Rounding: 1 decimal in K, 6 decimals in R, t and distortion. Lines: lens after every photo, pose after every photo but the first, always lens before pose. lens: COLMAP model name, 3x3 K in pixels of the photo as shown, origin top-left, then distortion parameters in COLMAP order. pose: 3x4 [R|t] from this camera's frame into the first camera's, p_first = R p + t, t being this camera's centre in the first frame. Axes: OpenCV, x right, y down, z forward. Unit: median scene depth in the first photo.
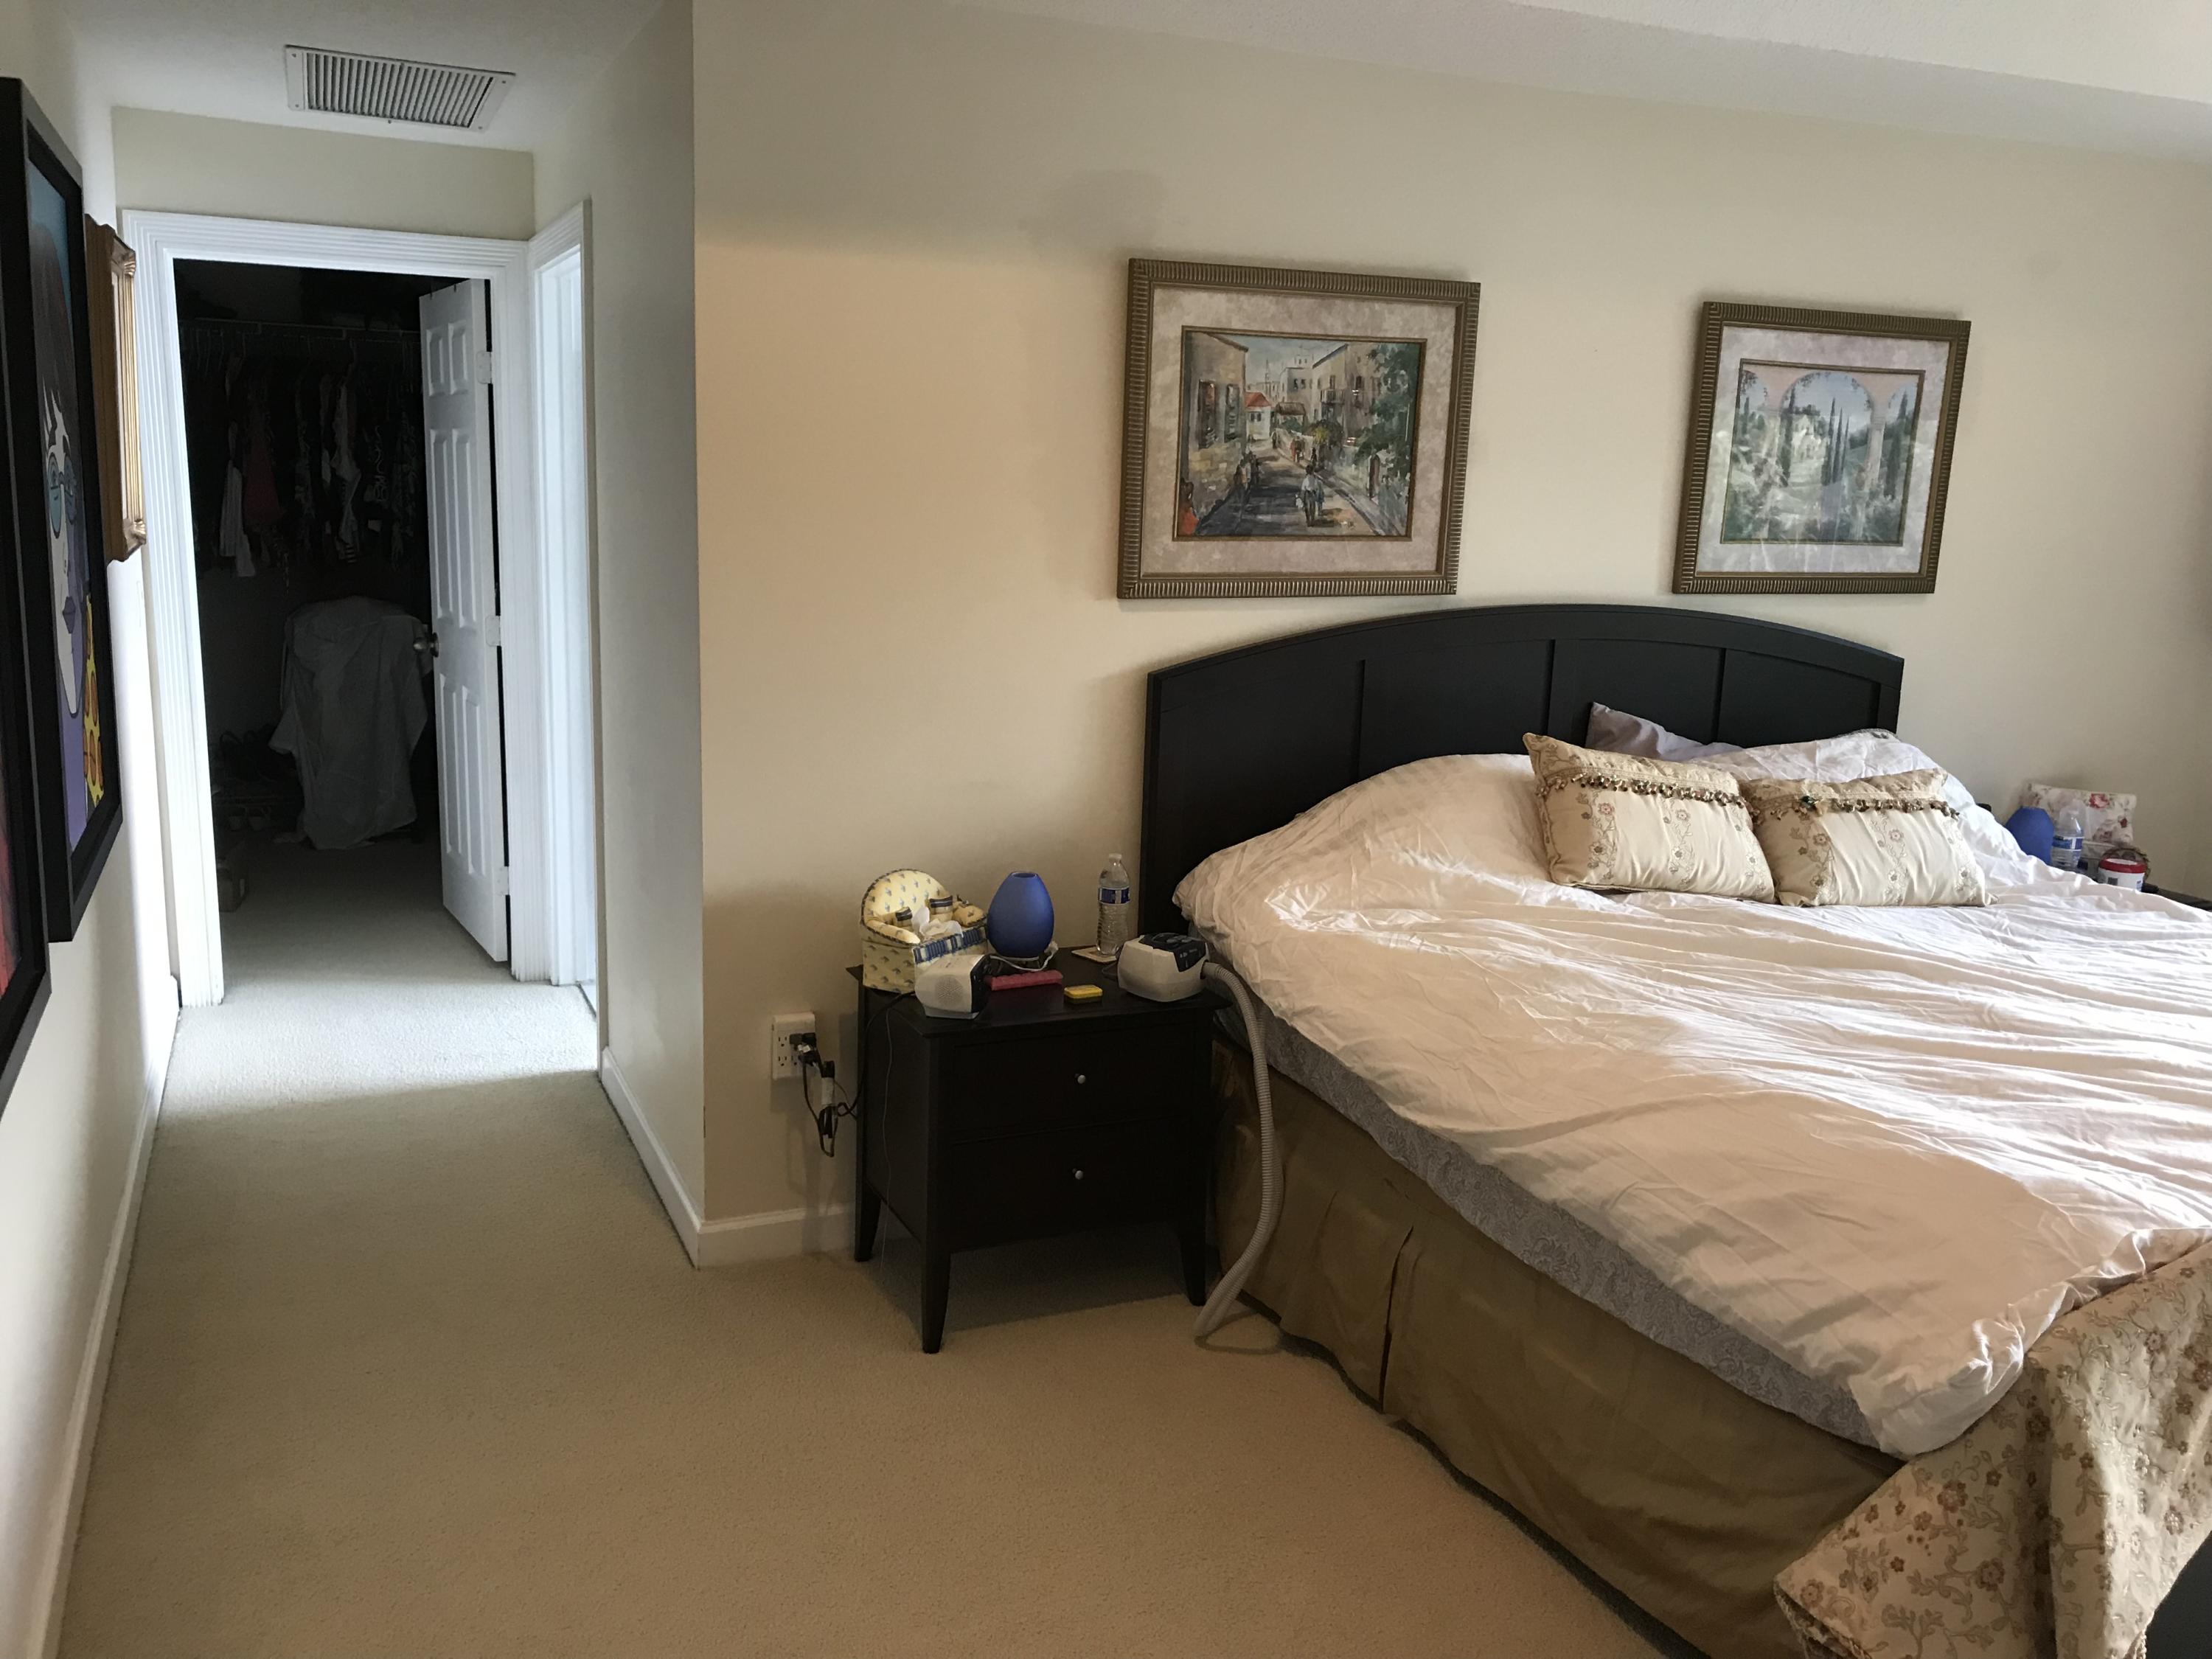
lens RADIAL K [[1816.2, 0, 1103.1], [0, 1816.2, 820.3], [0, 0, 1]] dist [0.013283, -0.002674]
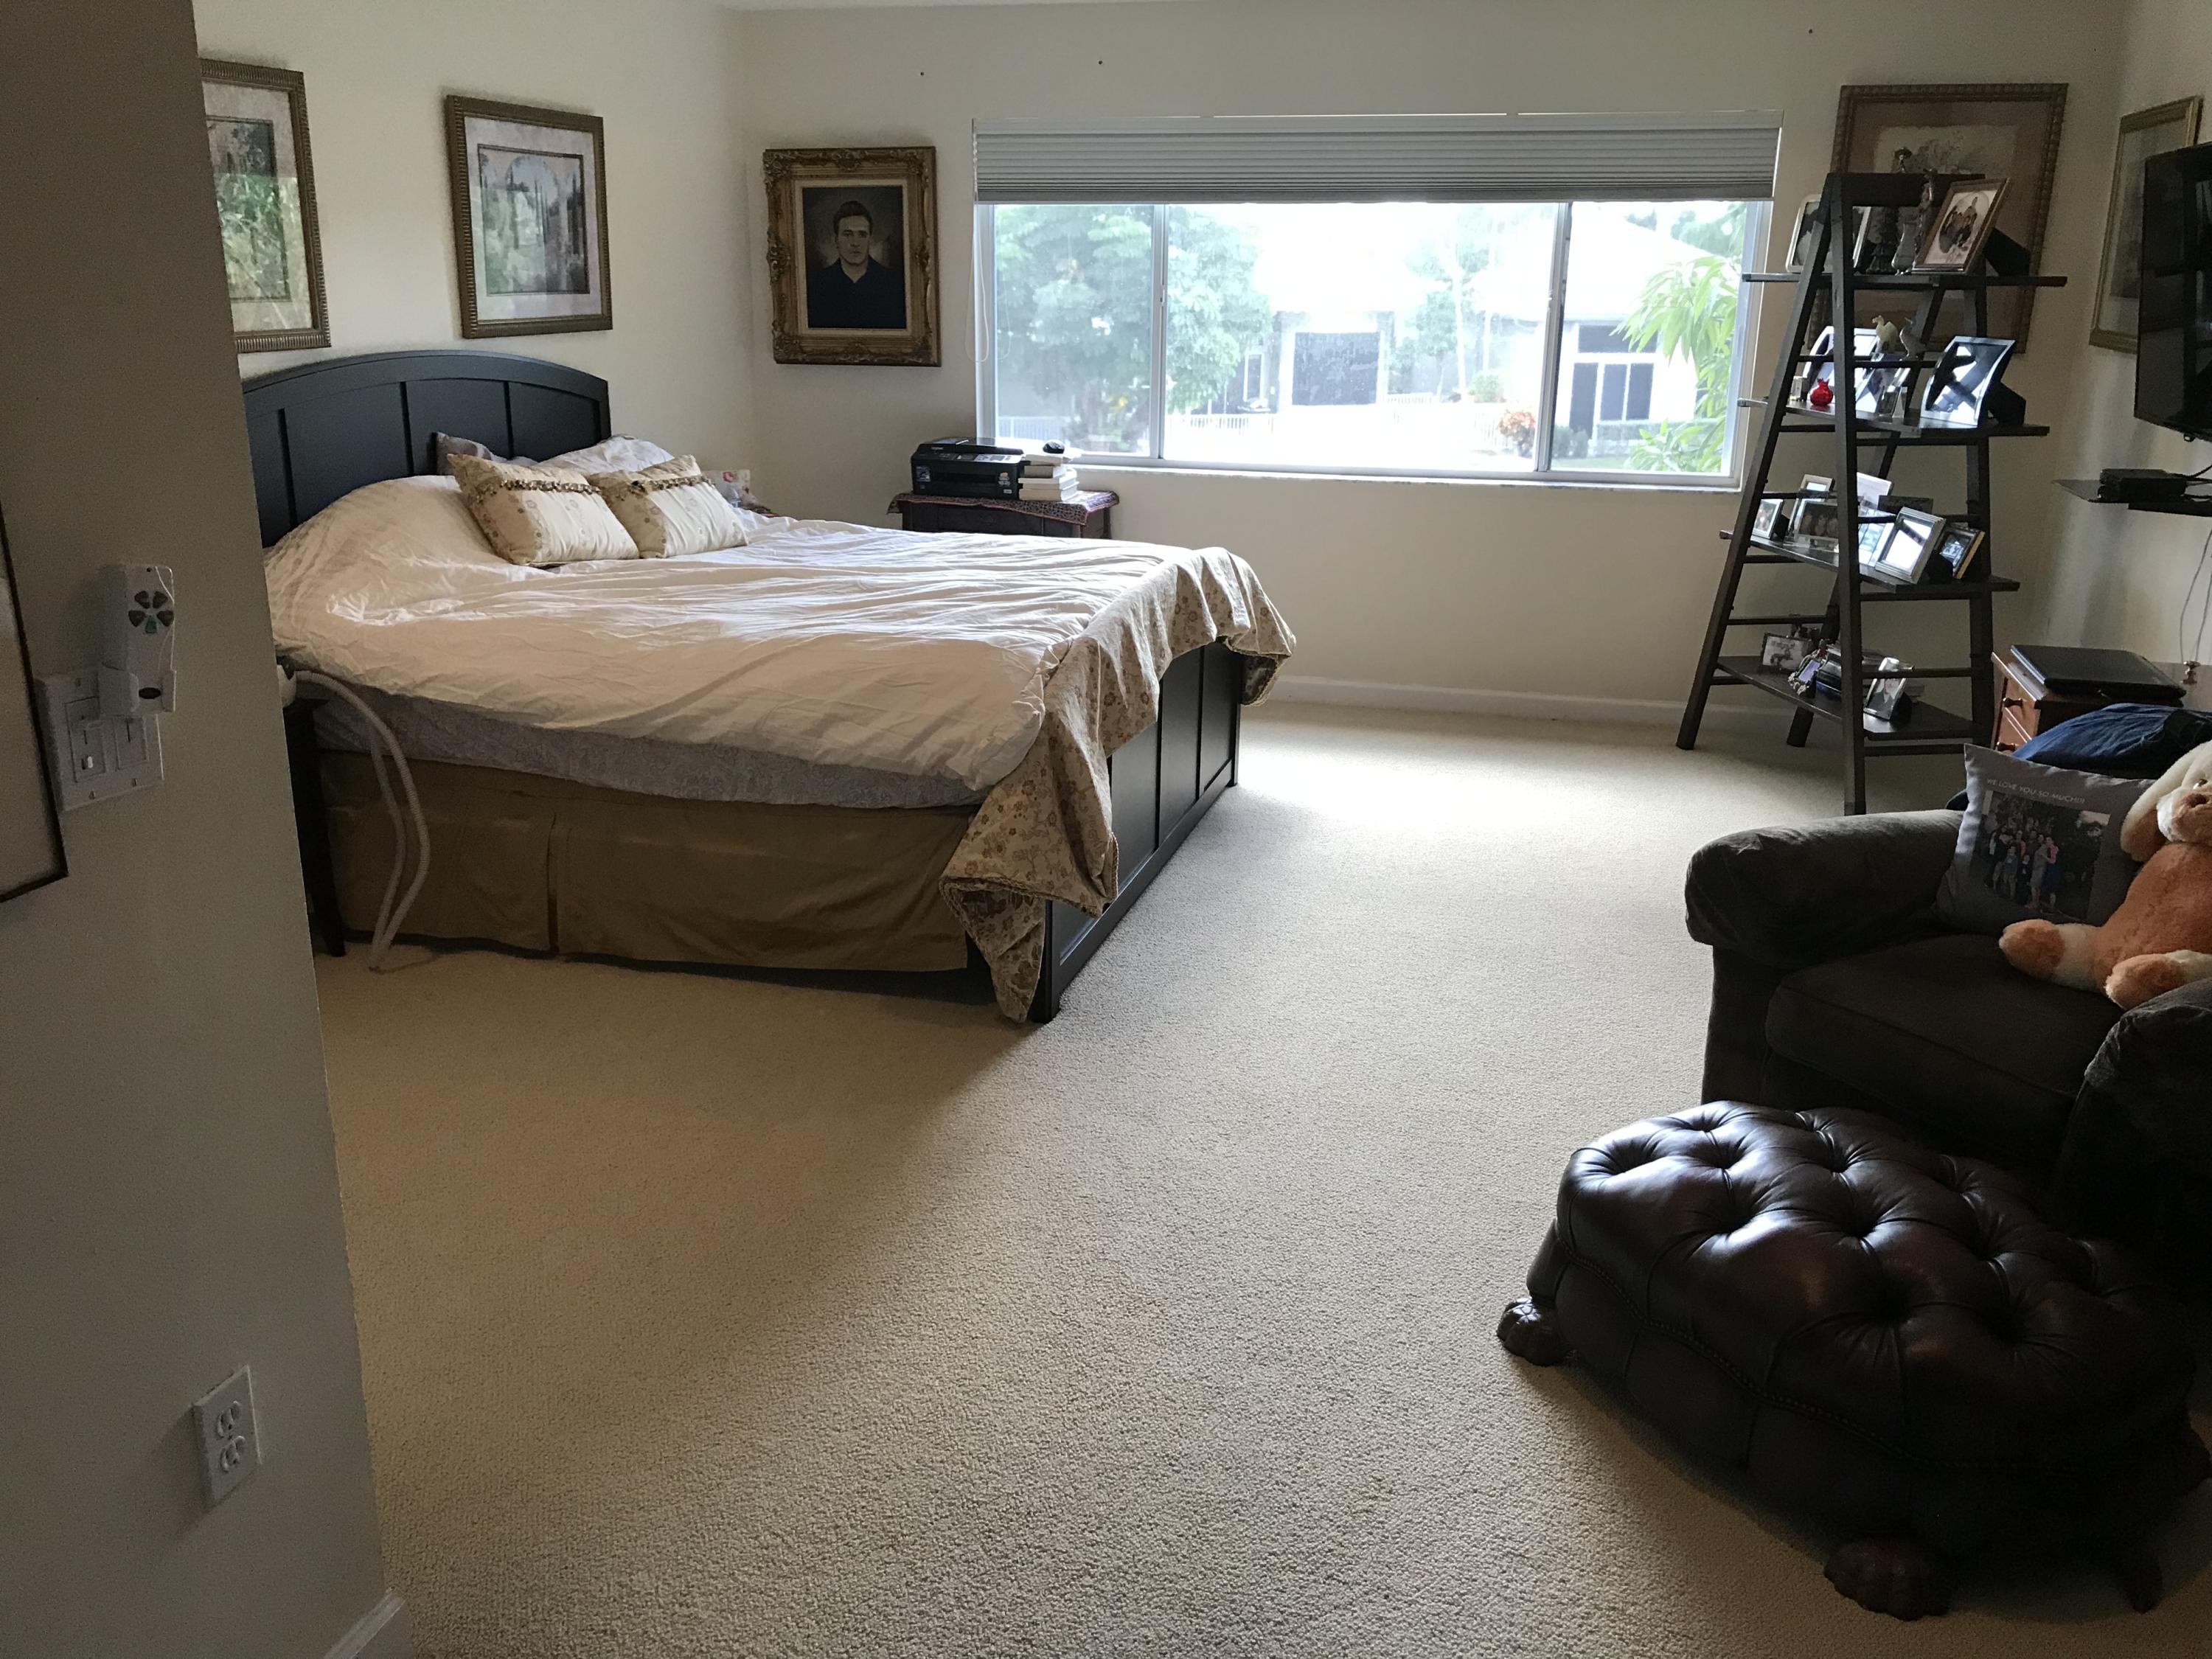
lens RADIAL K [[1816.2, 0, 1100.7], [0, 1816.2, 826.6], [0, 0, 1]] dist [0.013283, -0.002674]
pose [[0.623659, -0.252660, 0.739738, -0.472585], [0.154975, 0.967504, 0.199798, 0.018856], [-0.766181, -0.009965, 0.642548, -0.152177]]
